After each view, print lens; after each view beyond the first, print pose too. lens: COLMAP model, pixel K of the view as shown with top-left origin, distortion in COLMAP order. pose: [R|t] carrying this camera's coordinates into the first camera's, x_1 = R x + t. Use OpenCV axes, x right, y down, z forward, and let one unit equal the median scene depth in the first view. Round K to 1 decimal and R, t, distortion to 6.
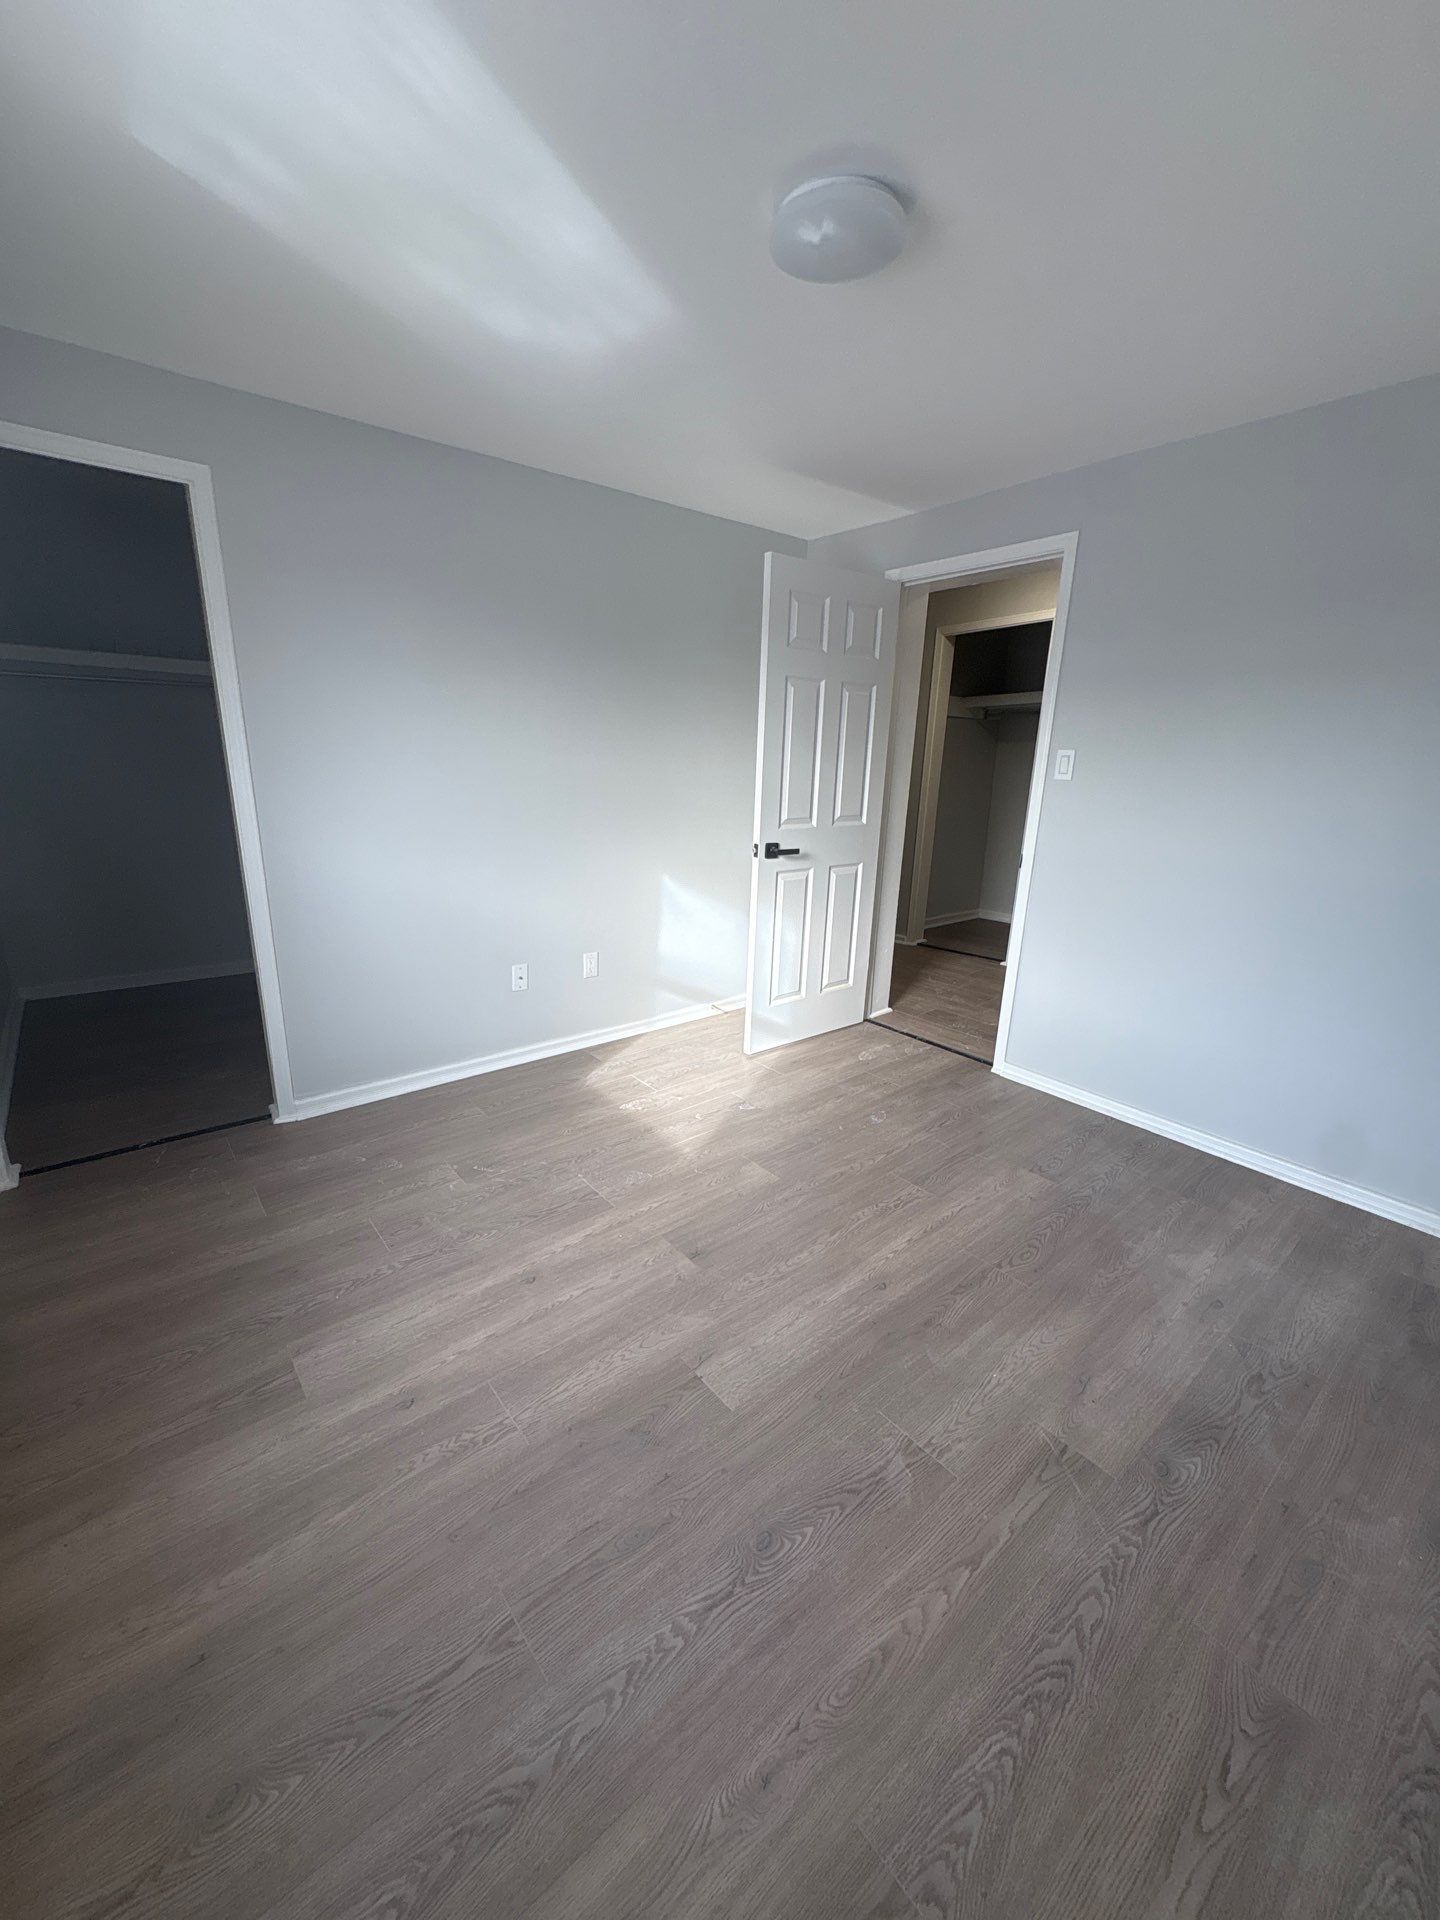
lens RADIAL K [[762.9, 0, 720.8], [0, 762.9, 964.1], [0, 0, 1]] dist [0.001194, -0.000561]
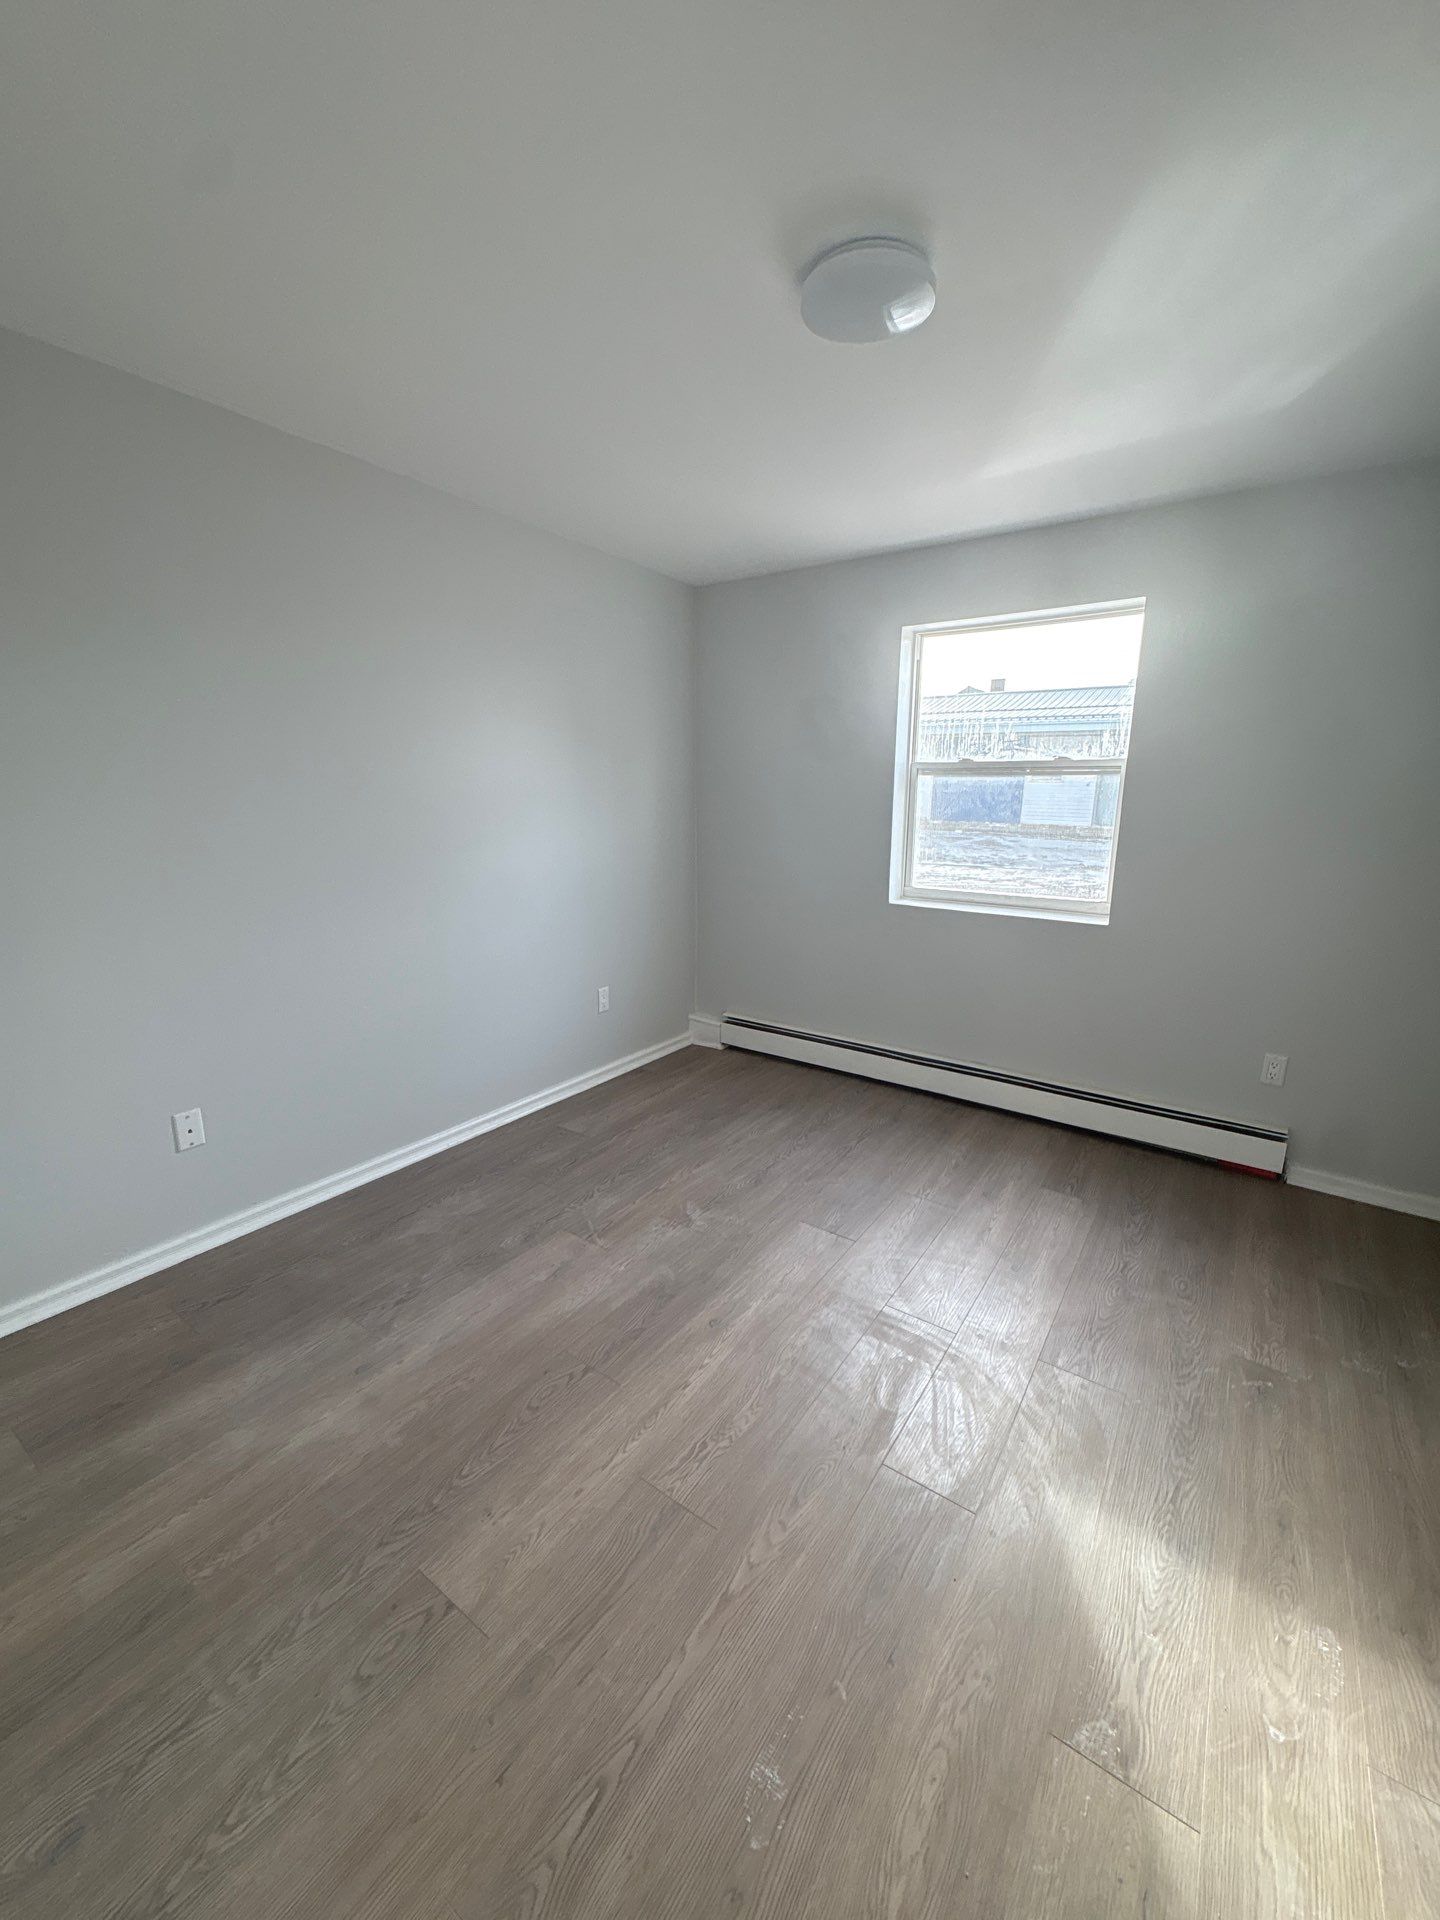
lens RADIAL K [[762.9, 0, 720.8], [0, 762.9, 964.1], [0, 0, 1]] dist [0.001194, -0.000561]
pose [[-0.962883, 0.024218, -0.268831, 0.436333], [-0.110258, 0.873793, 0.473634, -0.438509], [0.246373, 0.485695, -0.838690, 1.532208]]
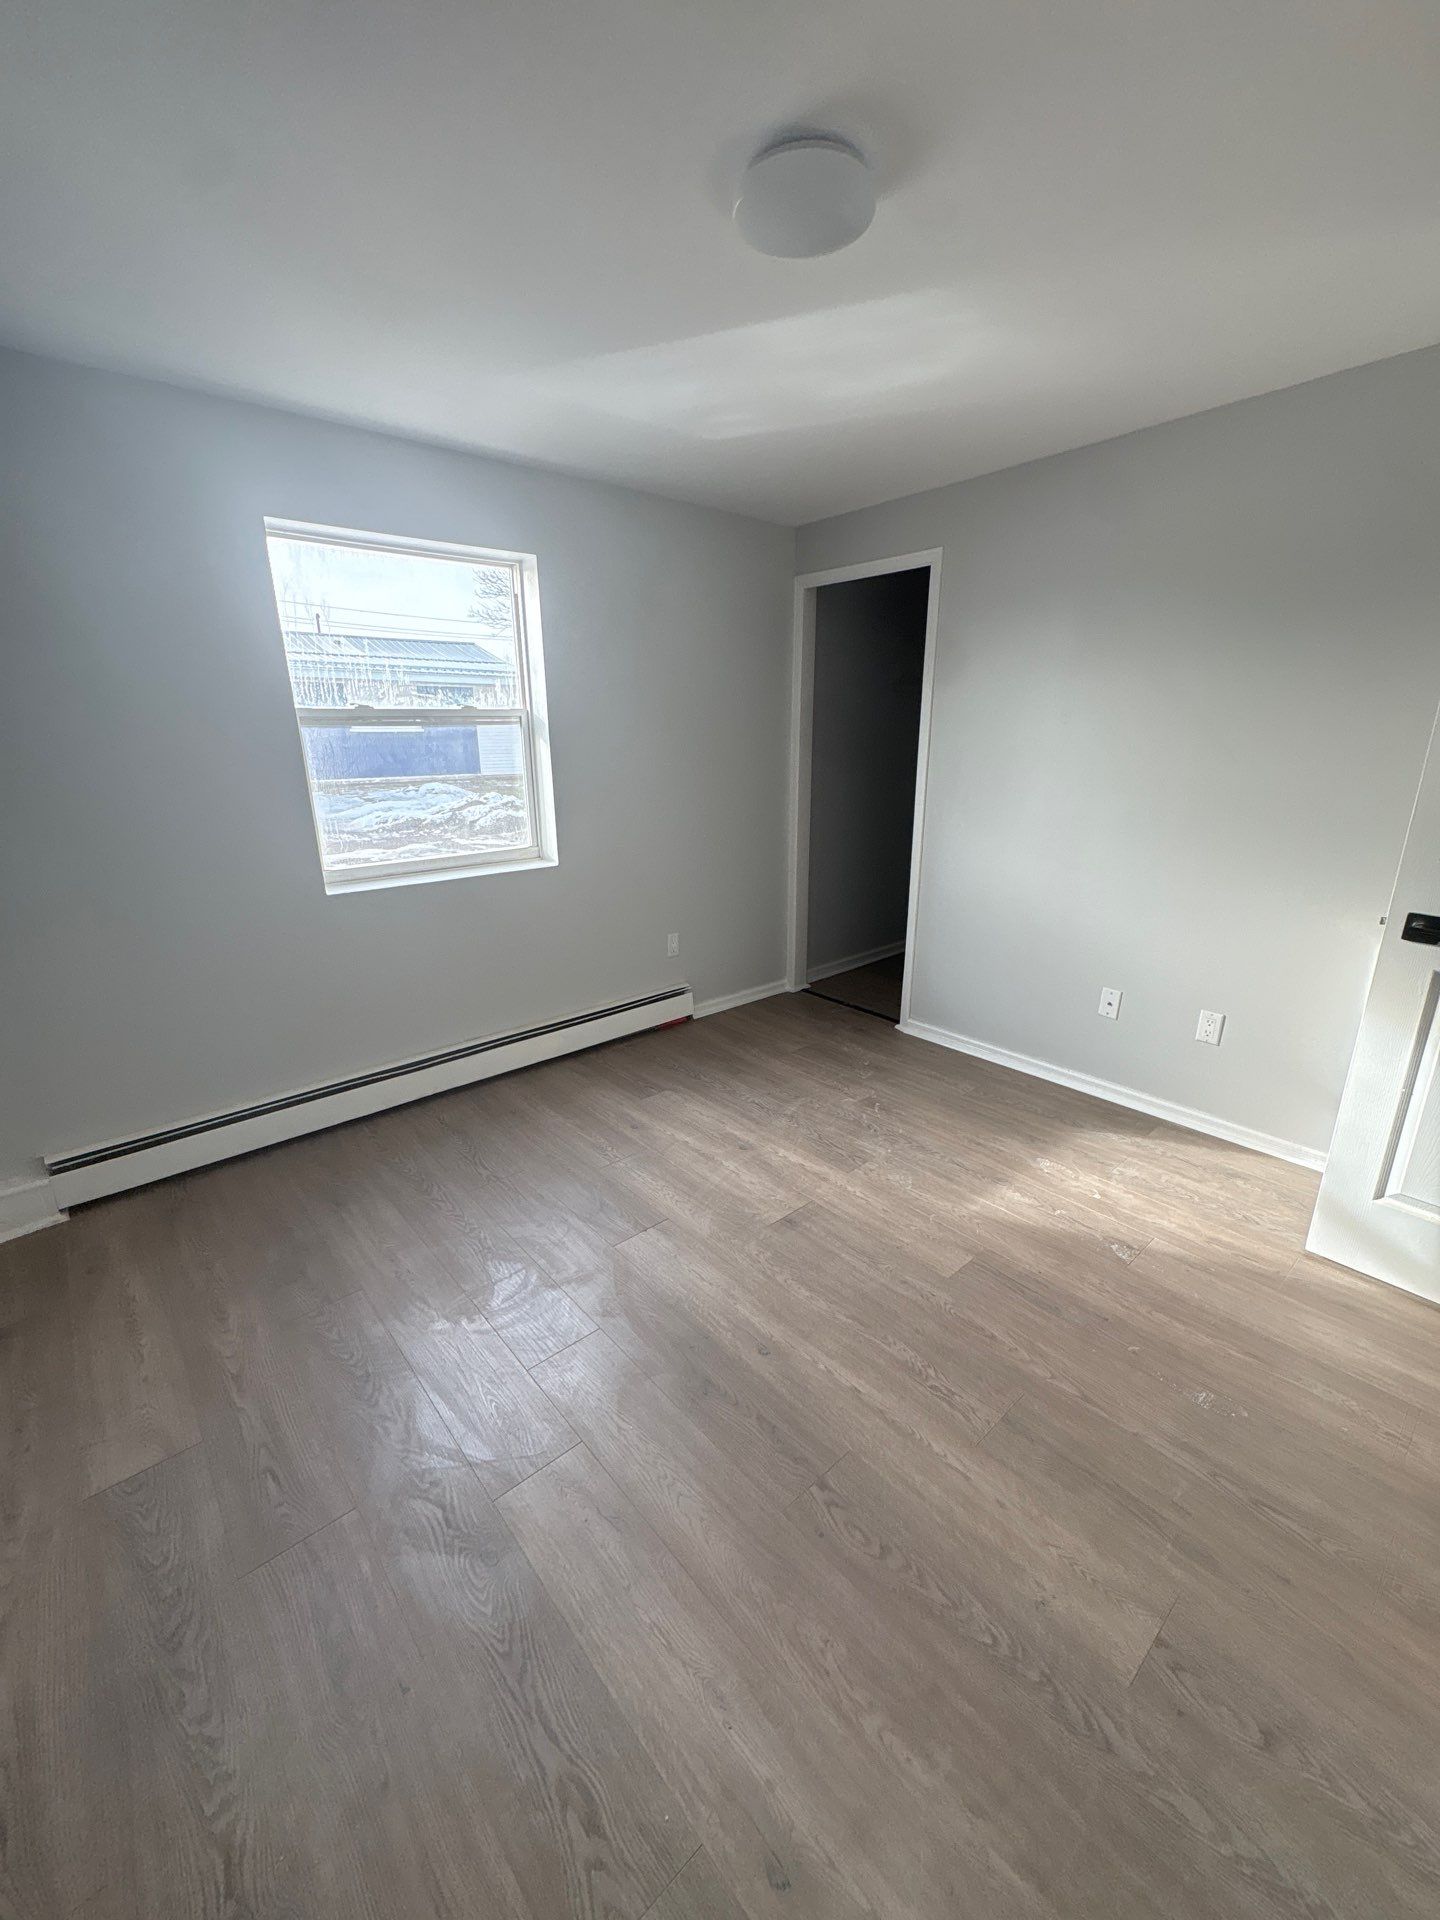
lens RADIAL K [[762.9, 0, 720.8], [0, 762.9, 964.1], [0, 0, 1]] dist [0.001194, -0.000561]
pose [[0.021174, 0.259816, -0.965426, 0.902665], [-0.266935, 0.932057, 0.244981, -0.190756], [0.963482, 0.252519, 0.089089, 0.722378]]
